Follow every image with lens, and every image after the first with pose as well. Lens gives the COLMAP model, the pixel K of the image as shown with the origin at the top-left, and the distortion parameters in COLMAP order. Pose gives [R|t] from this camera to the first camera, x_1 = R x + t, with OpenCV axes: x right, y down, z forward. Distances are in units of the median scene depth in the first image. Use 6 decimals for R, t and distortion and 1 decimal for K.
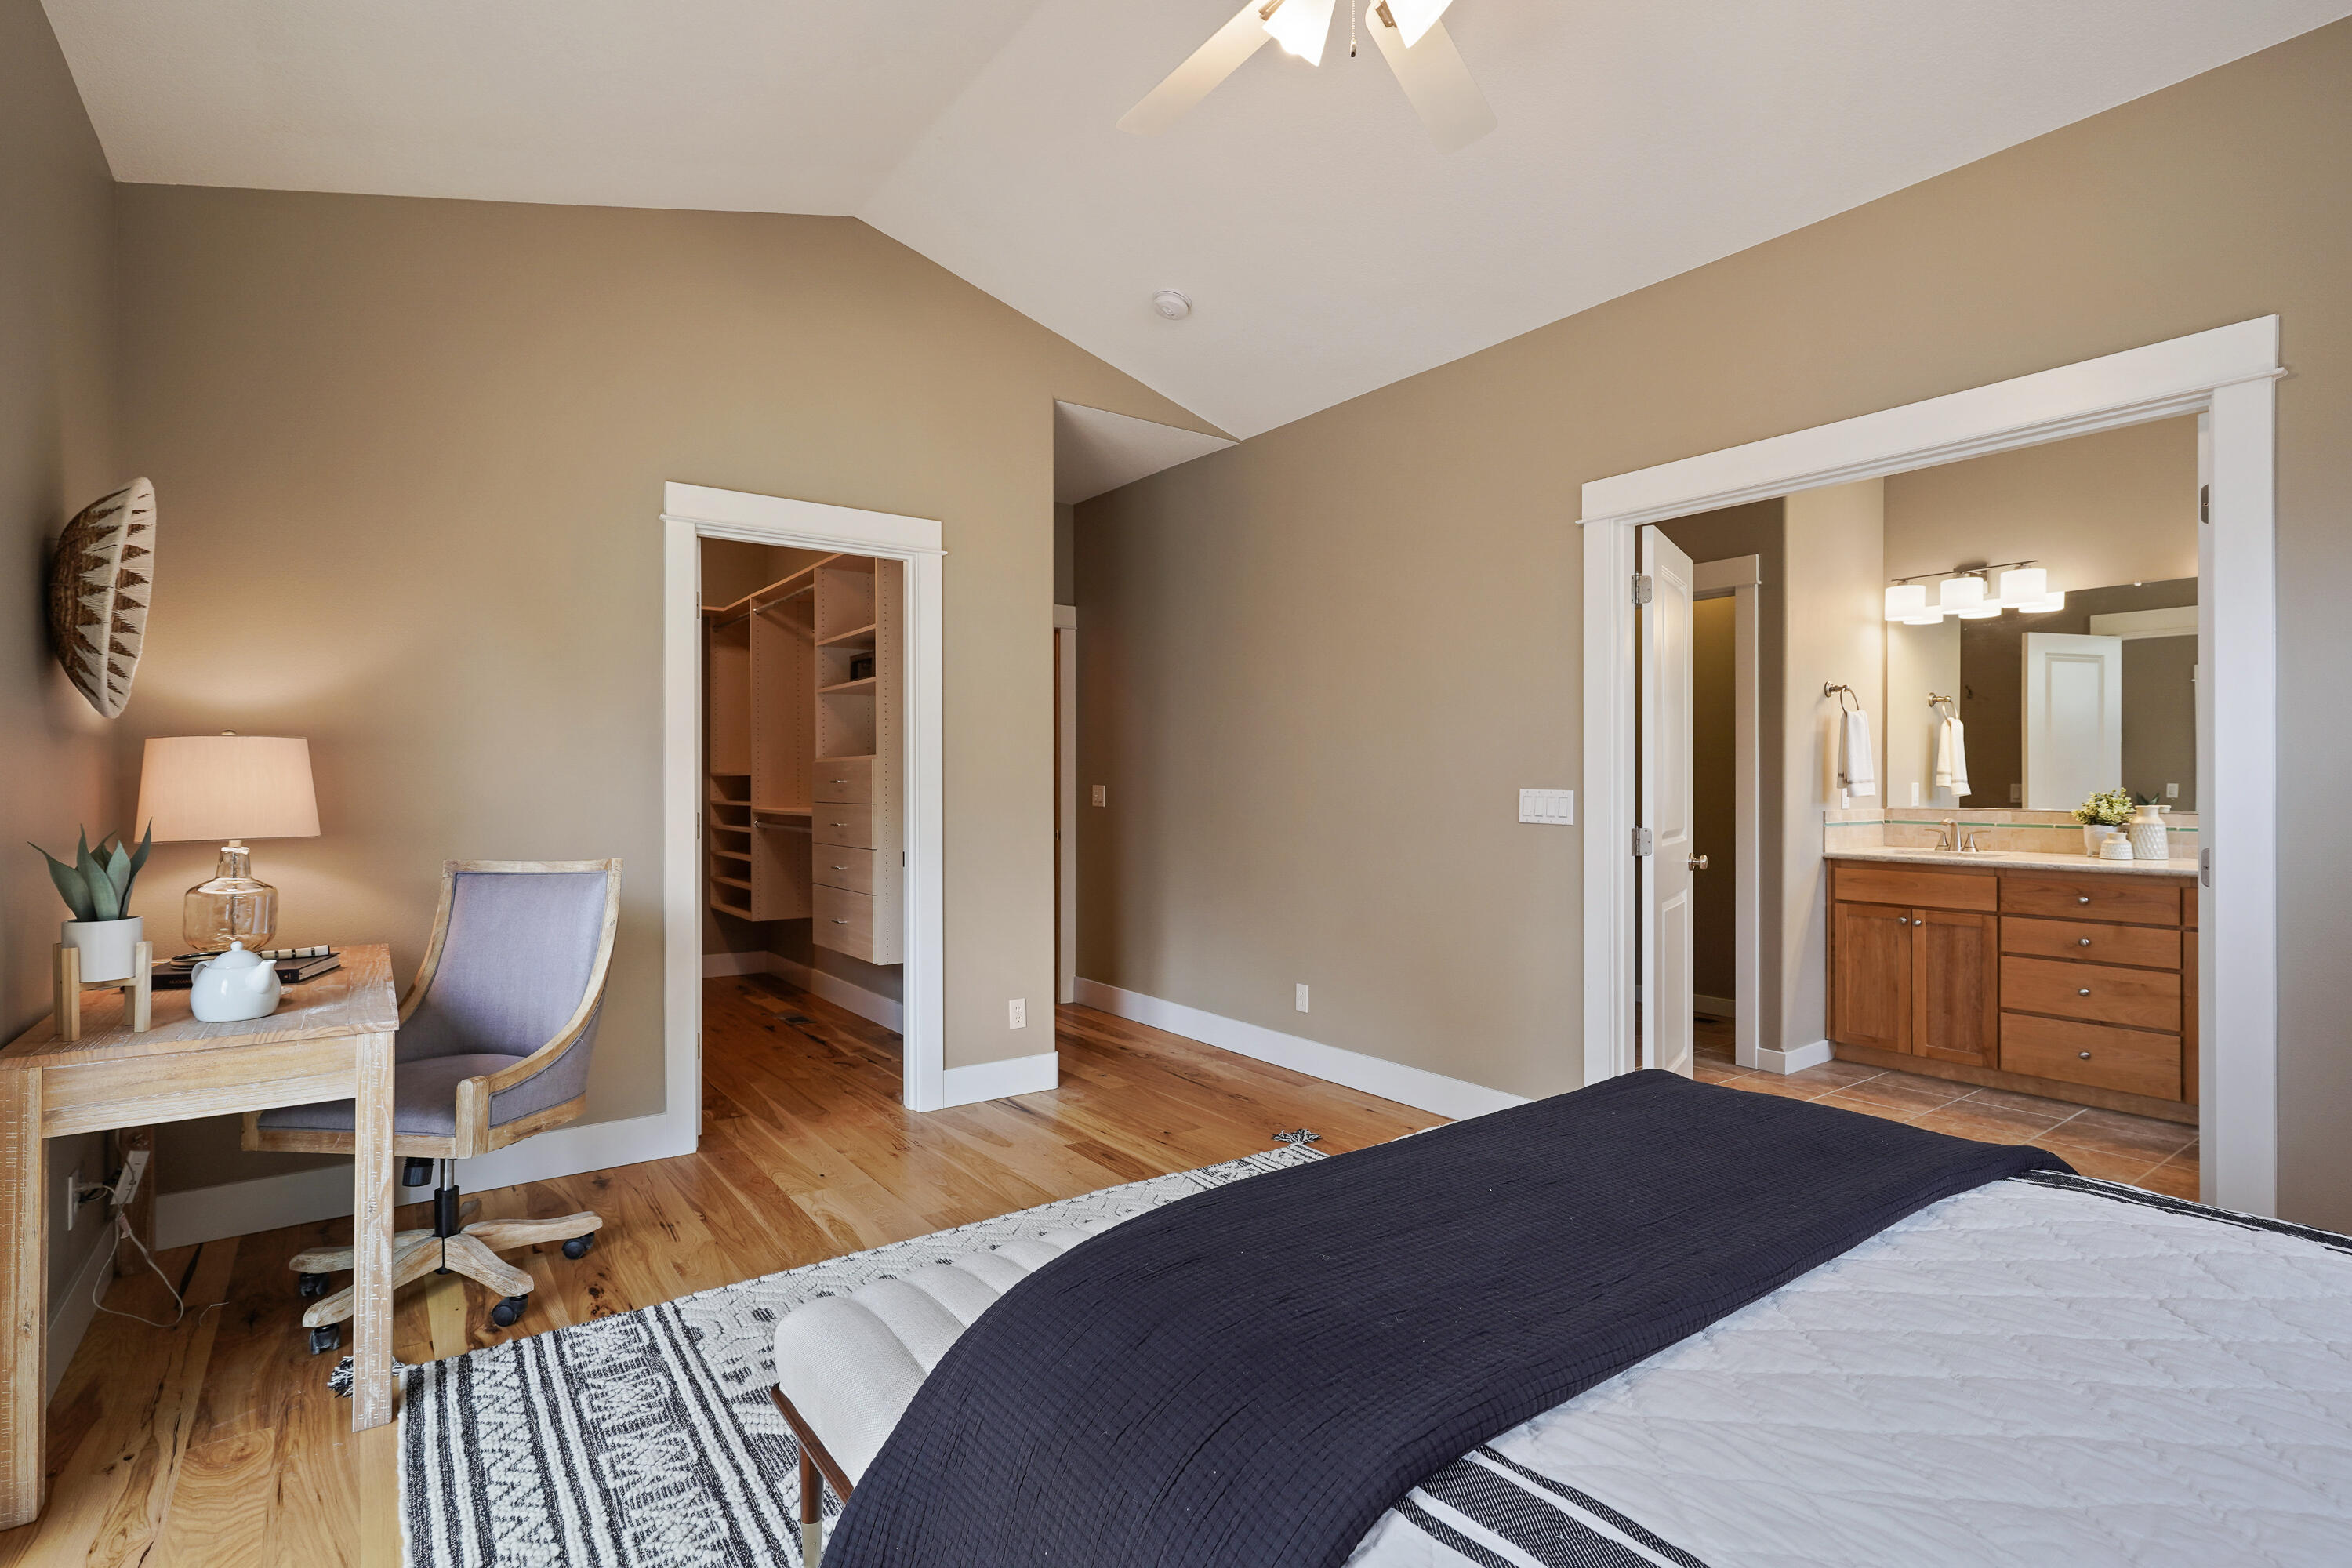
lens RADIAL K [[1132.1, 0, 1194.8], [0, 1132.1, 778.0], [0, 0, 1]] dist [-0.009441, 0.004118]
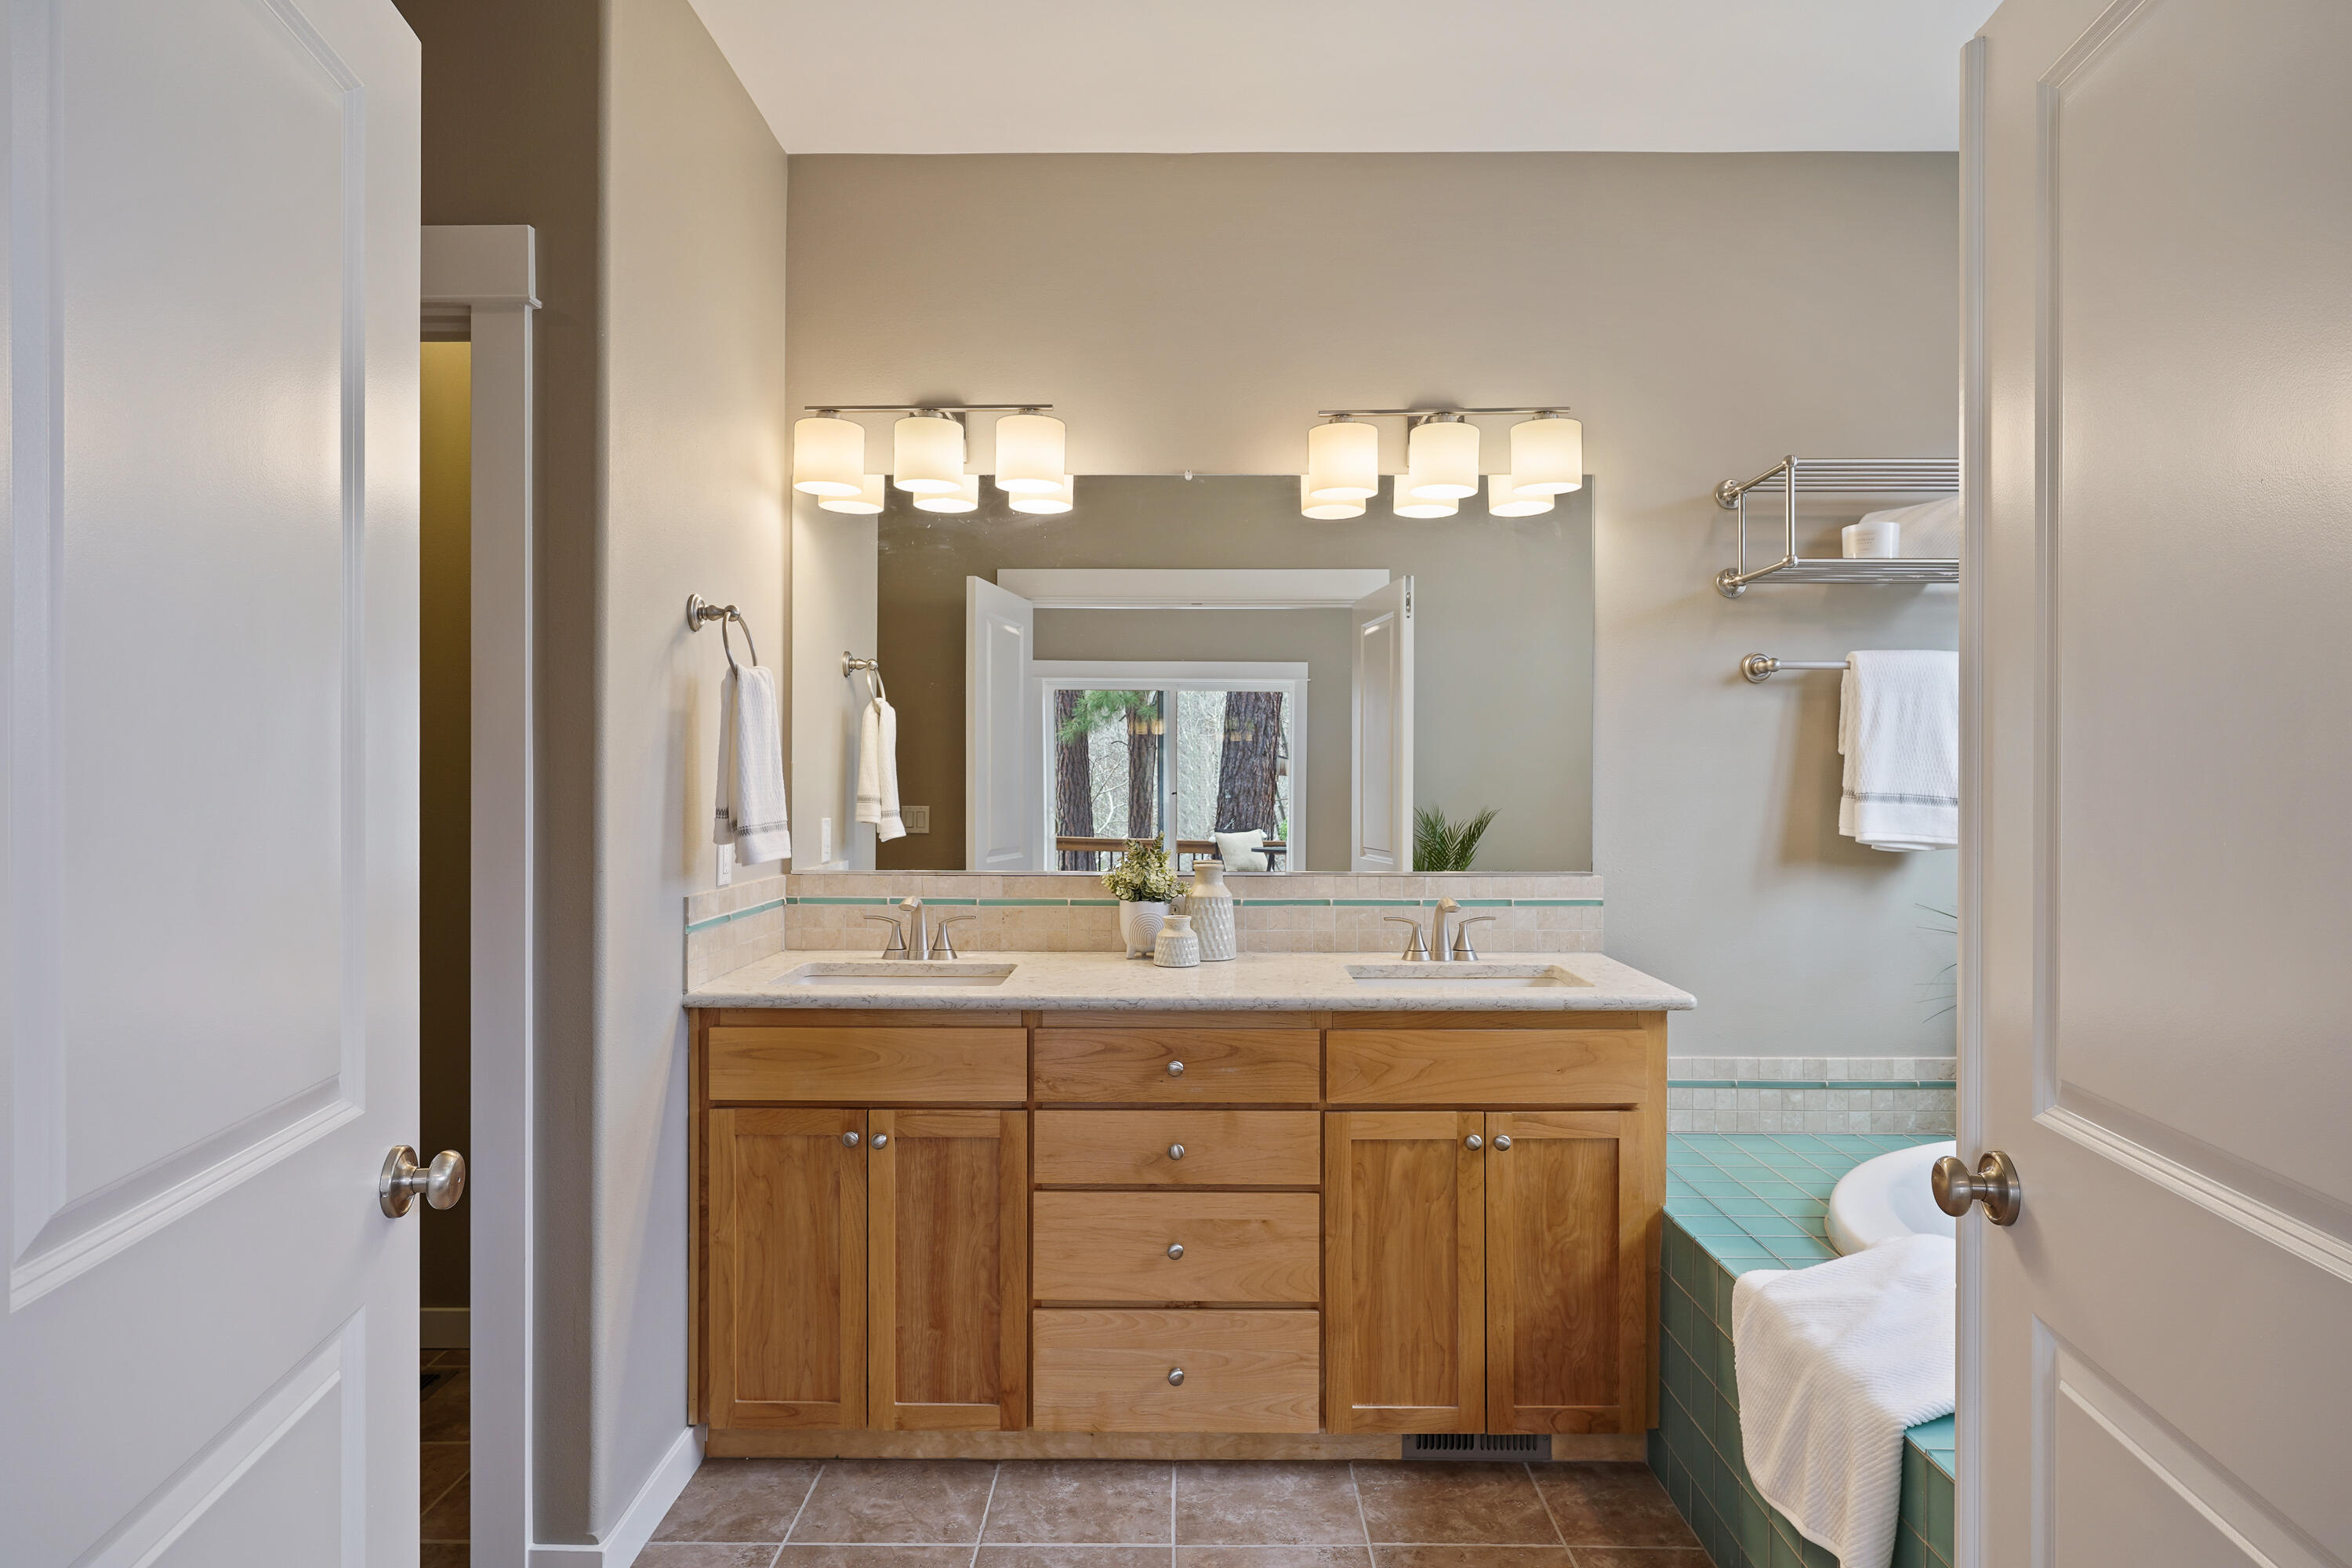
lens RADIAL K [[1336.8, 0, 1125.1], [0, 1336.8, 792.1], [0, 0, 1]] dist [-0.007539, 0.000882]
pose [[0.638301, -0.005594, 0.769767, 0.282041], [-0.003448, 0.999943, 0.010125, -0.016777], [-0.769779, -0.009117, 0.638245, 0.564343]]
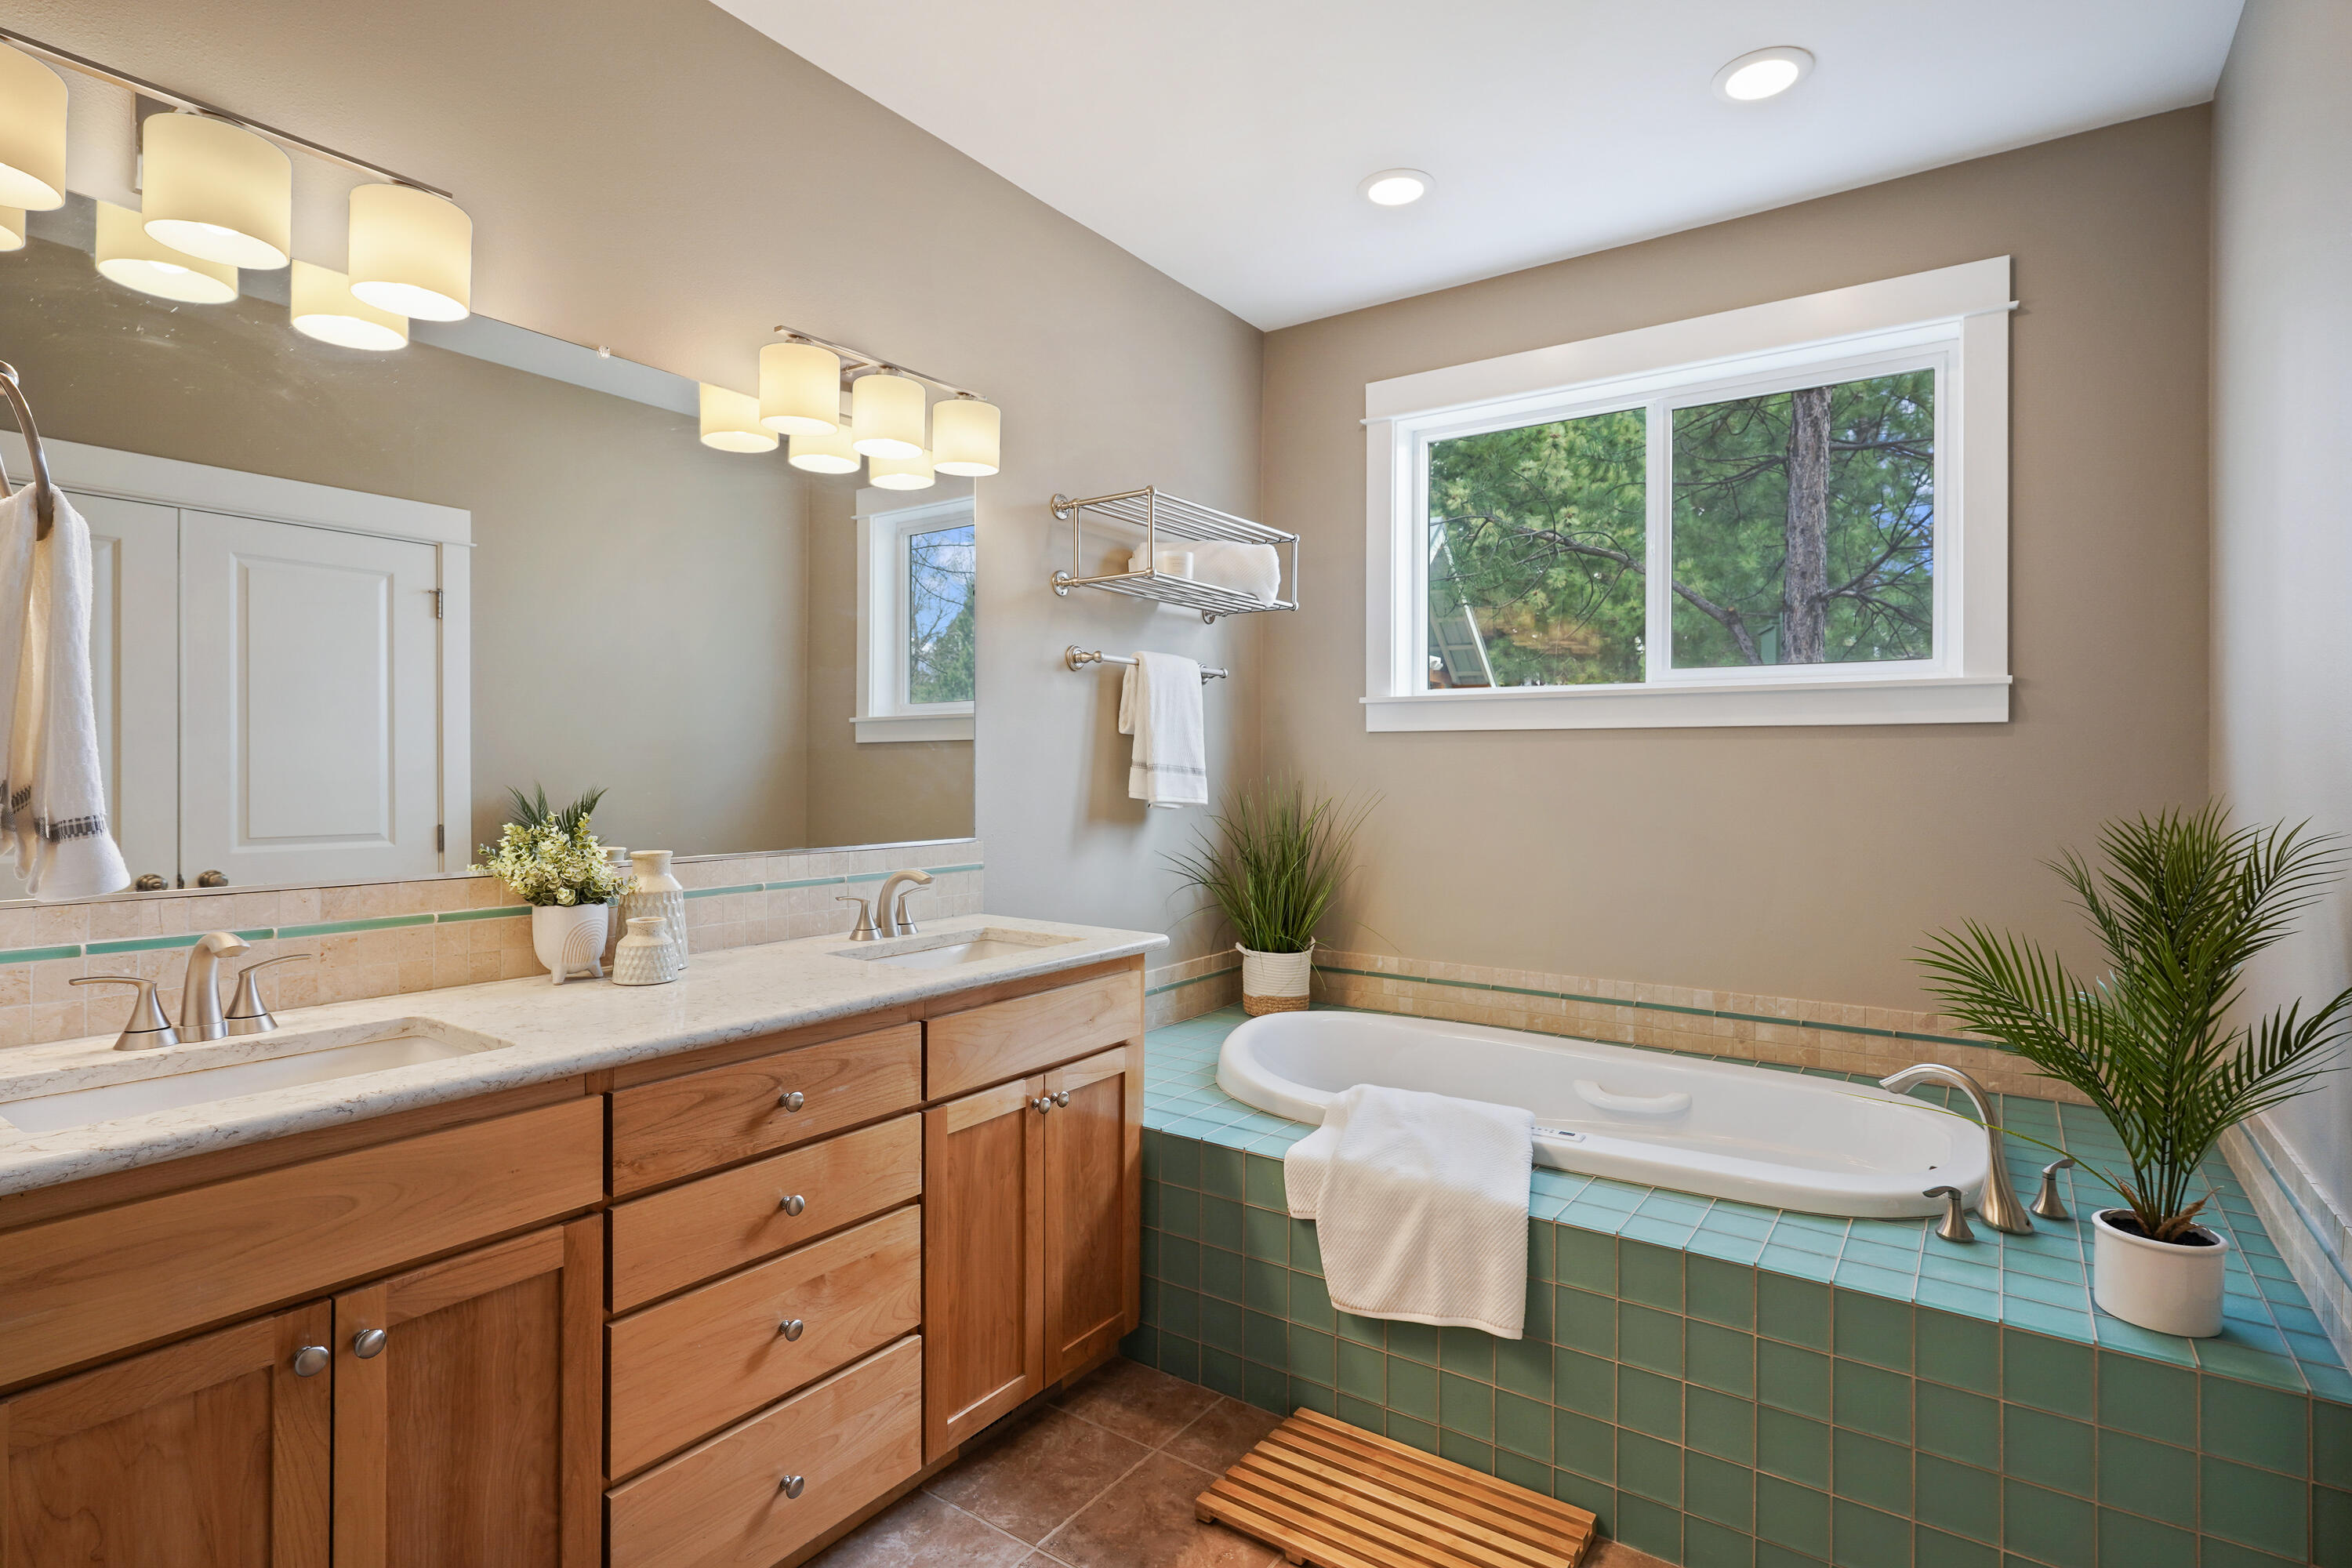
lens RADIAL K [[1195.5, 0, 1255.1], [0, 1195.5, 771.9], [0, 0, 1]] dist [-0.007599, 0.004409]
pose [[-0.320396, -0.005776, 0.947266, 0.295888], [-0.008605, 0.999958, 0.003187, -0.009416], [-0.947245, -0.007130, -0.320432, 0.862328]]
